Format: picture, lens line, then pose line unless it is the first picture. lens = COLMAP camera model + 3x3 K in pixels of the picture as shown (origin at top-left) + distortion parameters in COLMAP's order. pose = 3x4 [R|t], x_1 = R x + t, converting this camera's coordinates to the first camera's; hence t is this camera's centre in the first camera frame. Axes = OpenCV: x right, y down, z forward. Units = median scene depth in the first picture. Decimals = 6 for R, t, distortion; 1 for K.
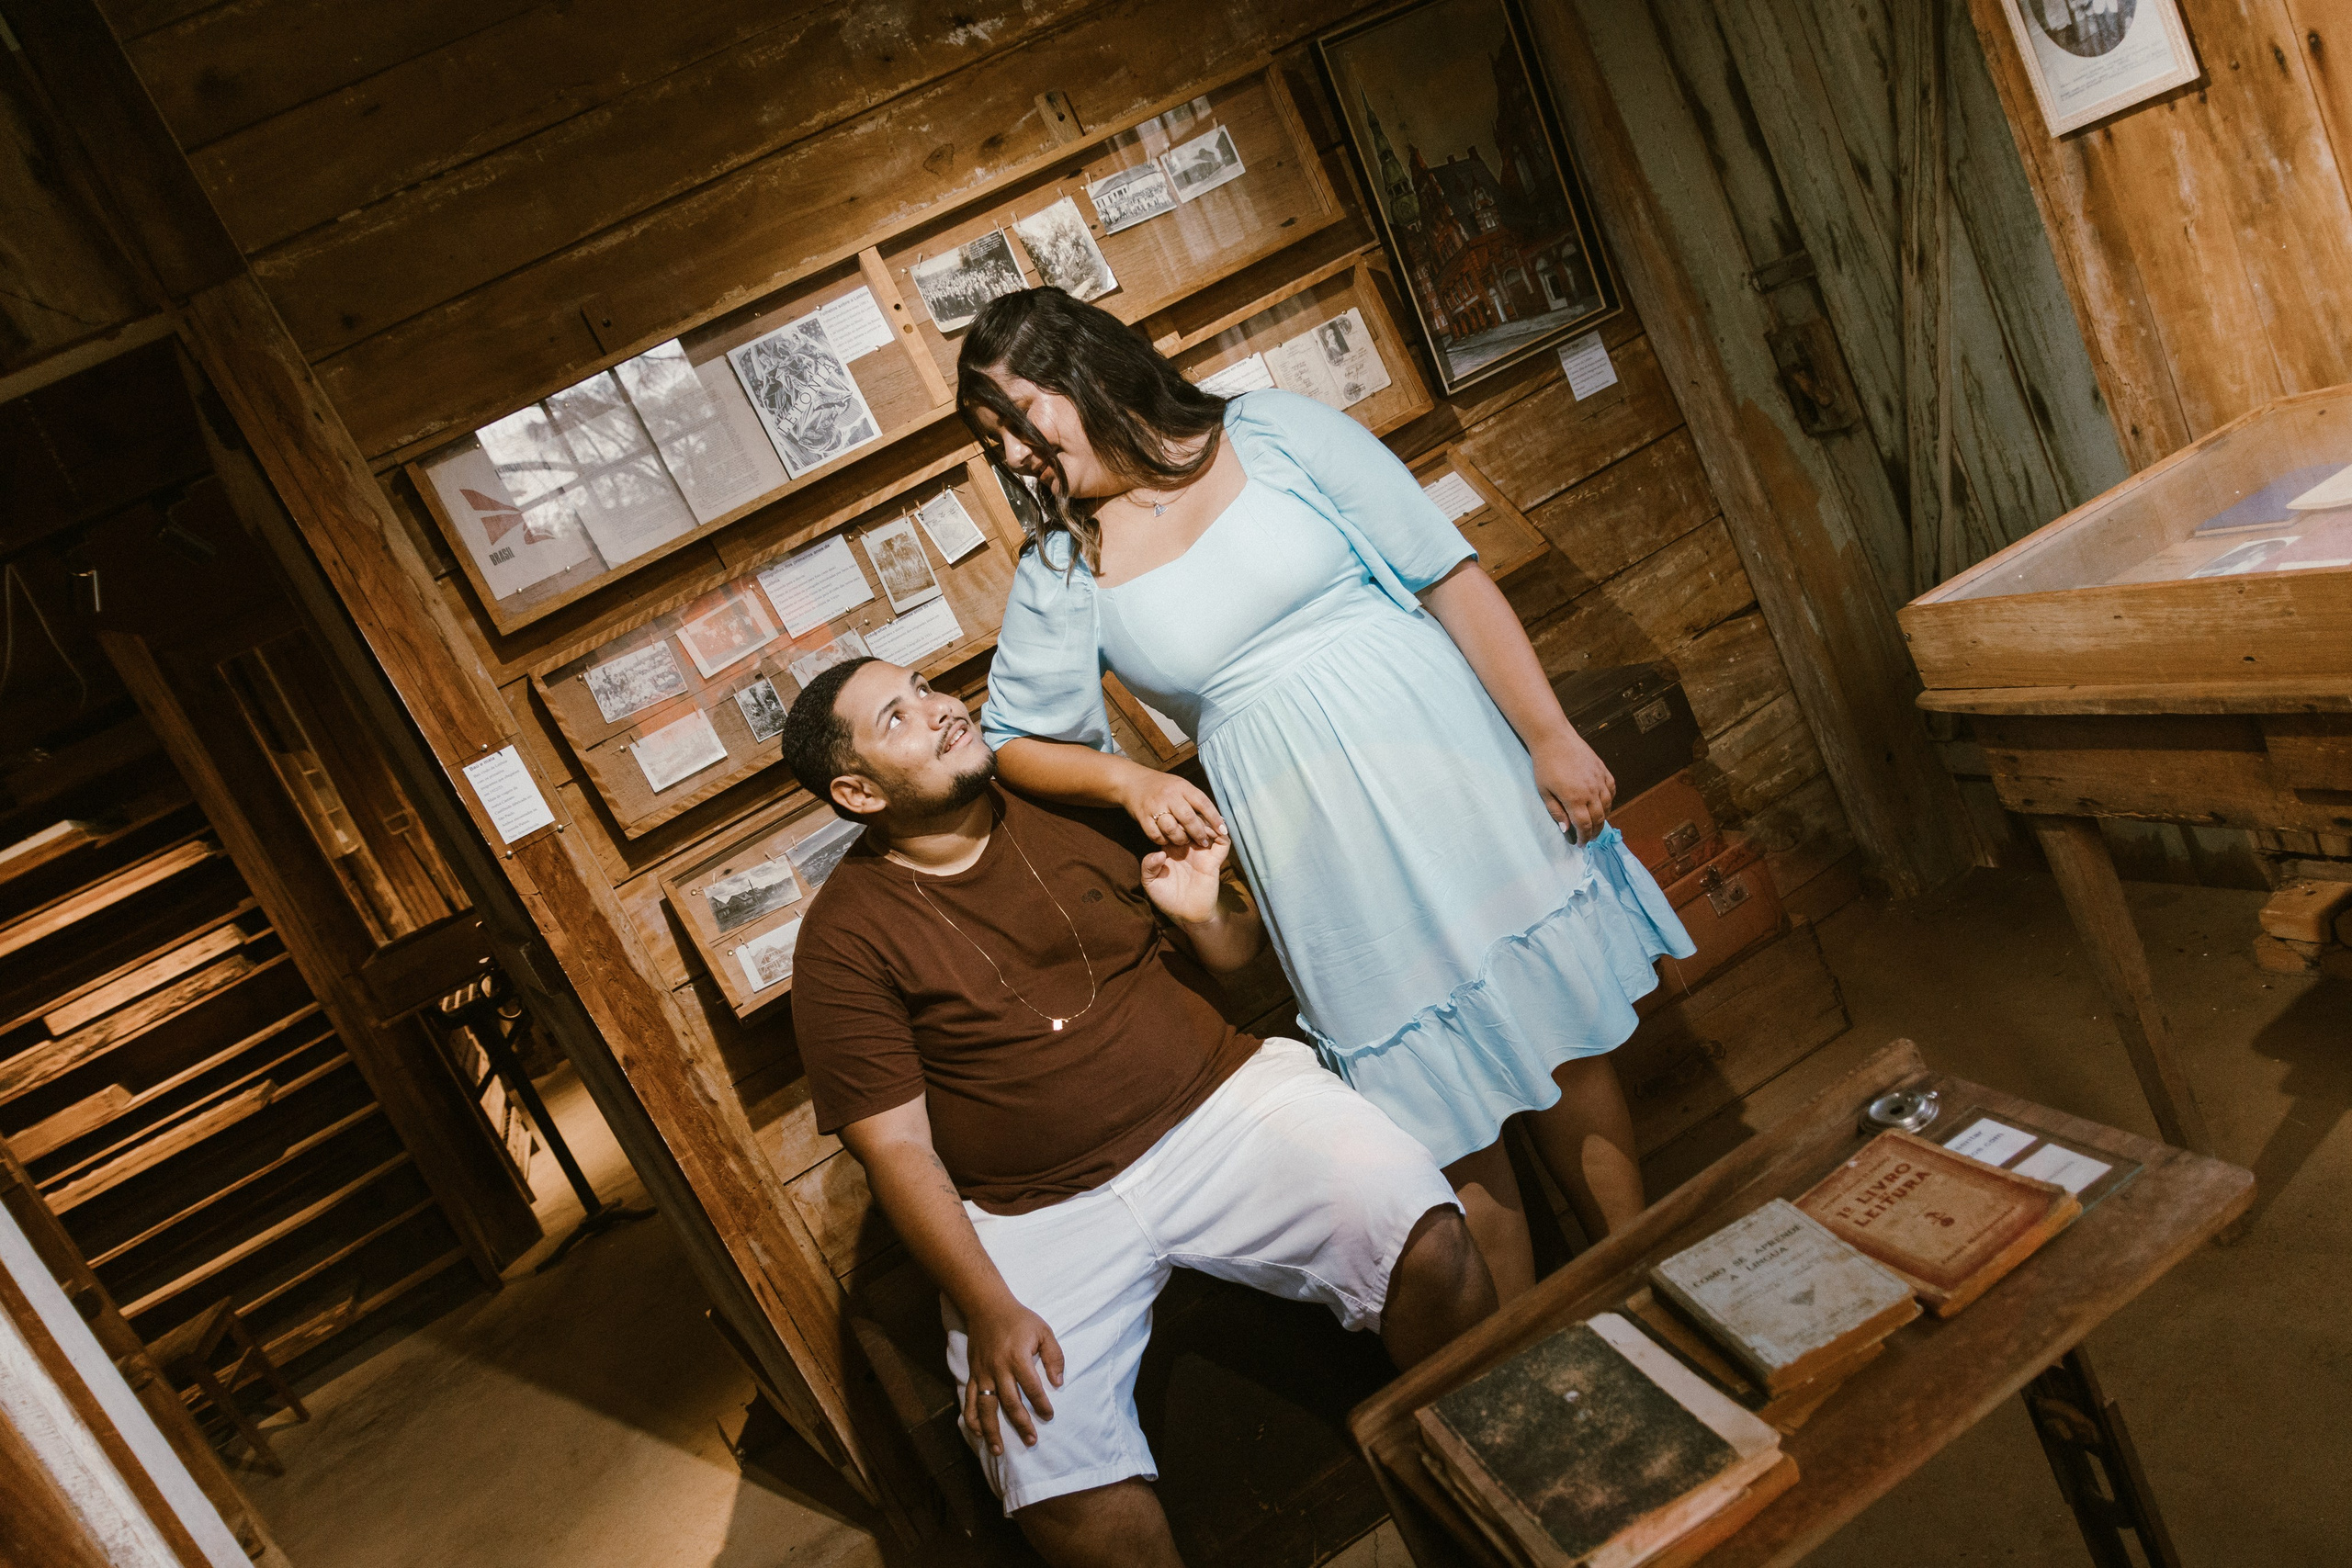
lens RADIAL K [[1559.0, 0, 1171.5], [0, 1559.0, 779.0], [0, 0, 1]] dist [0.006917, -0.004173]
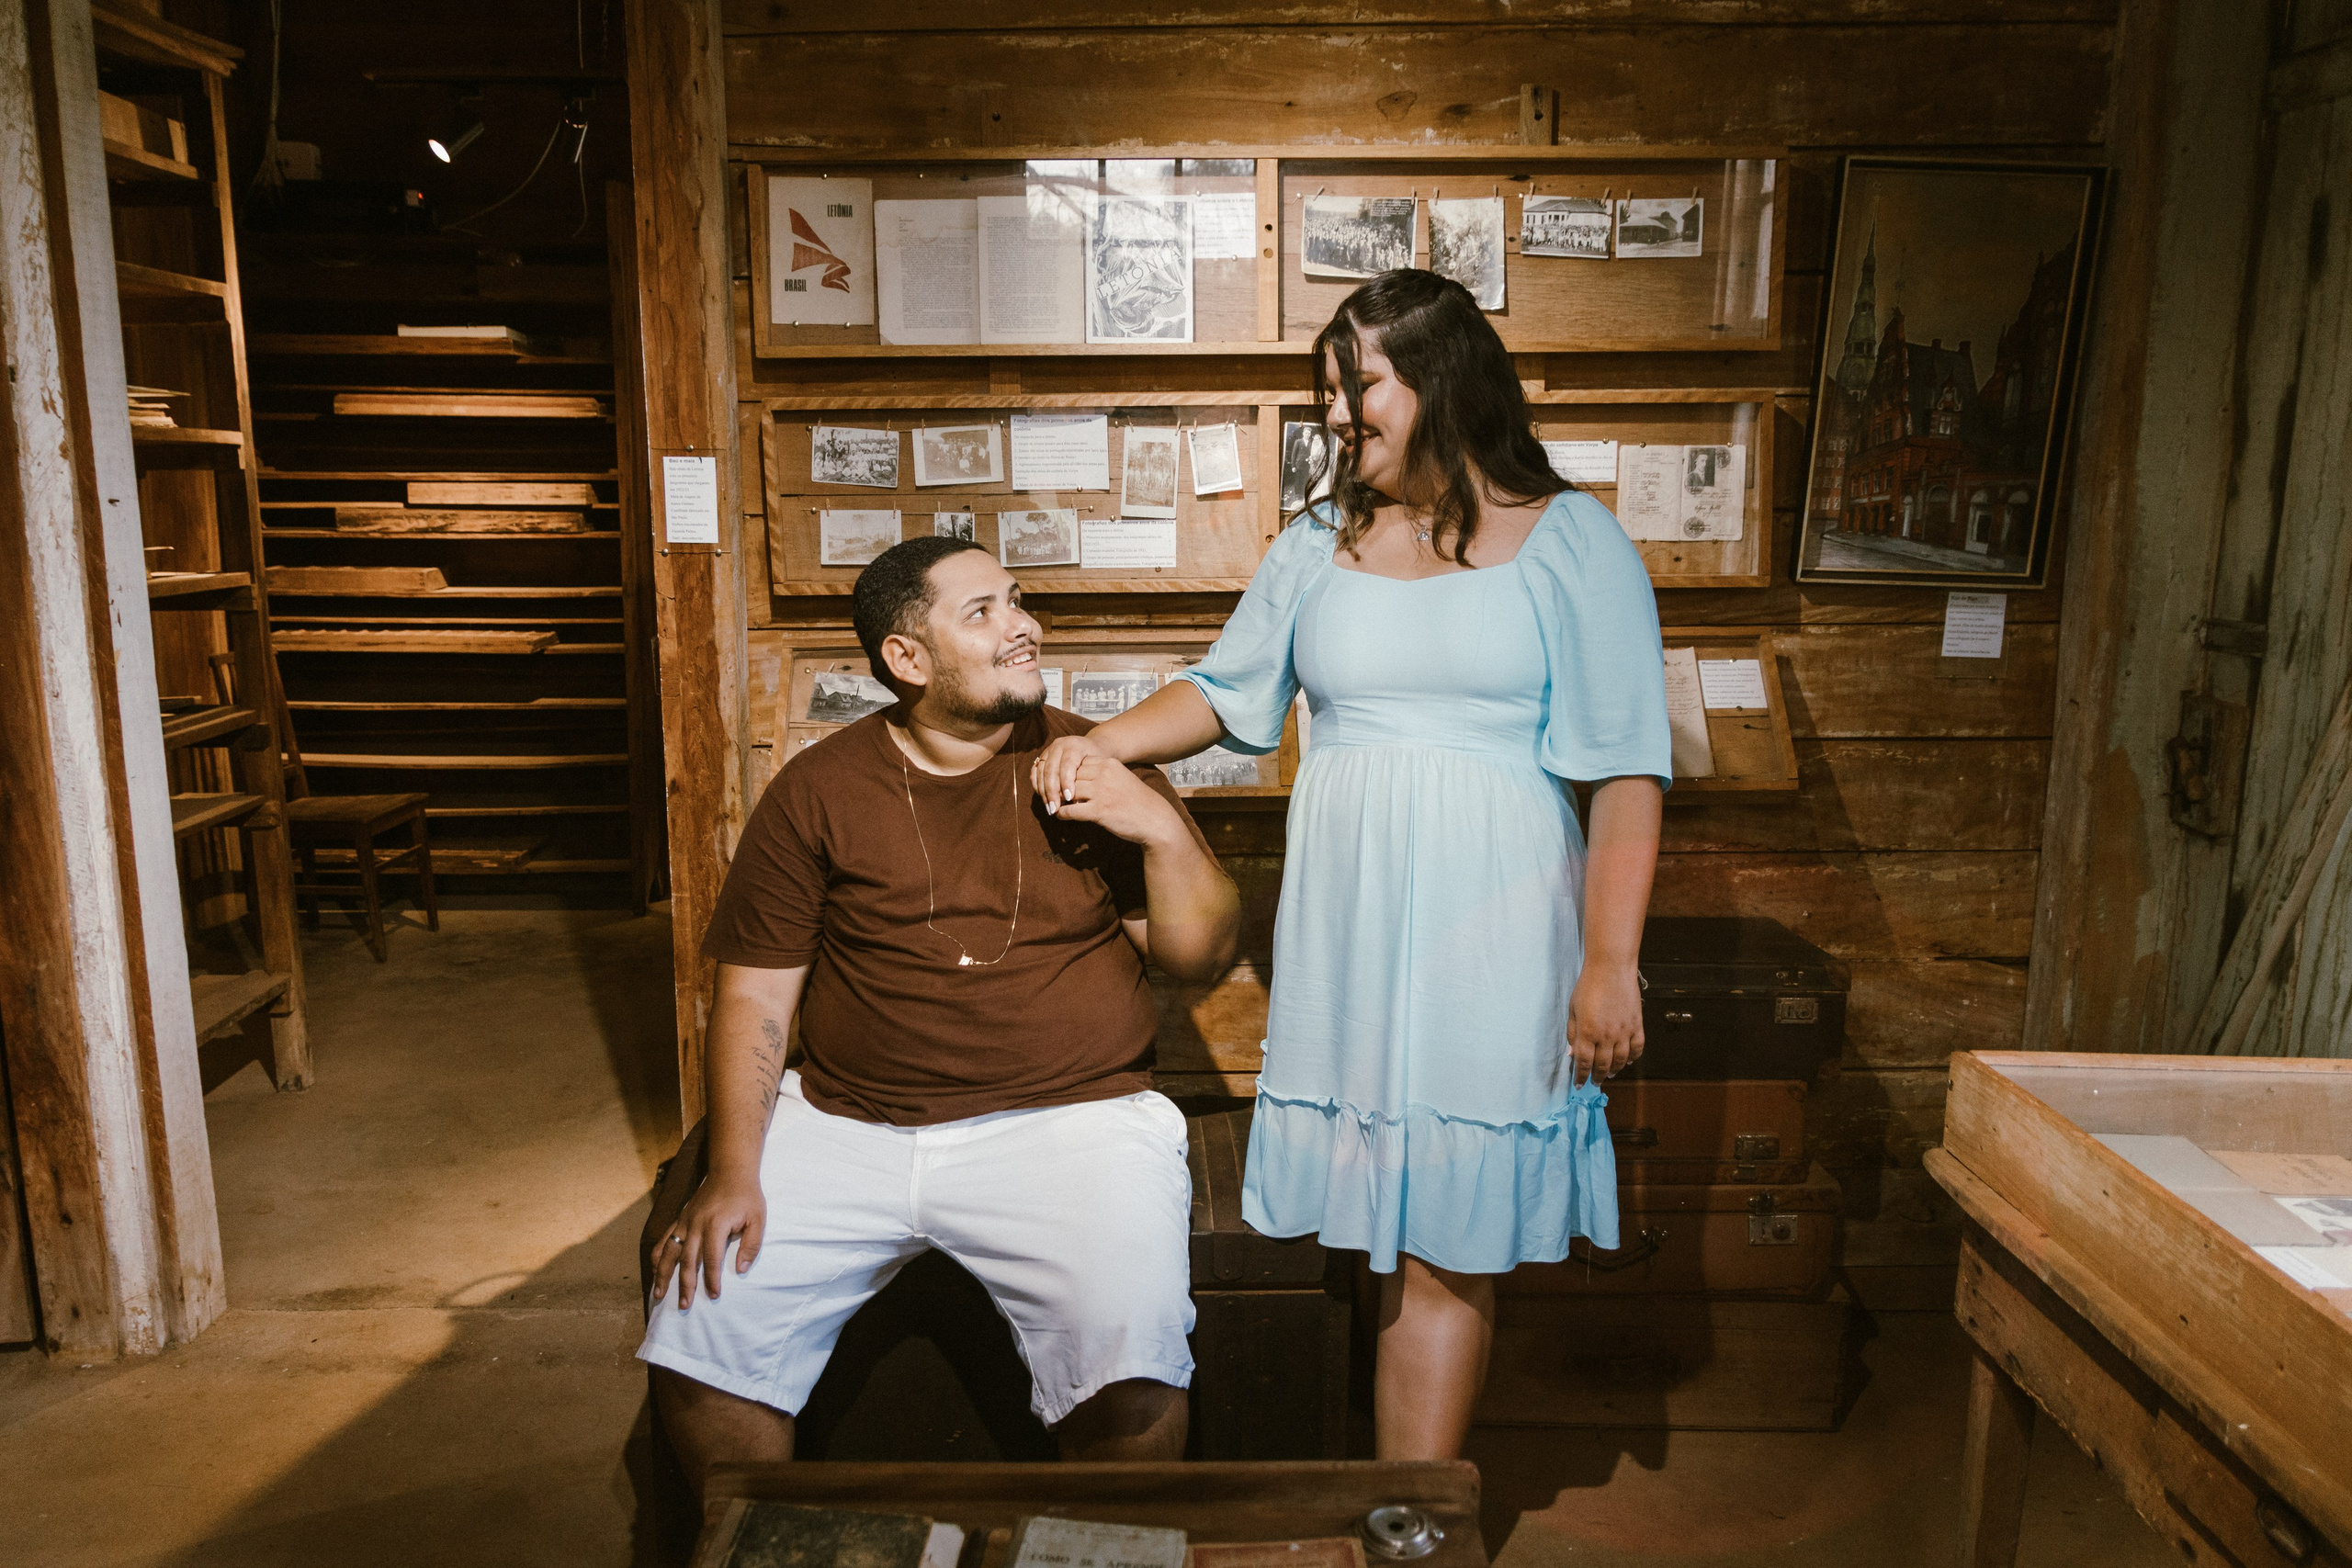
lens RADIAL K [[1646.1, 0, 1171.0], [0, 1646.1, 789.6], [0, 0, 1]] dist [-0.003573, -0.000652]
pose [[0.852599, 0.488738, -0.184963, 0.115035], [-0.479586, 0.872393, 0.094487, -0.066245], [0.207539, 0.008146, 0.978193, 0.015295]]
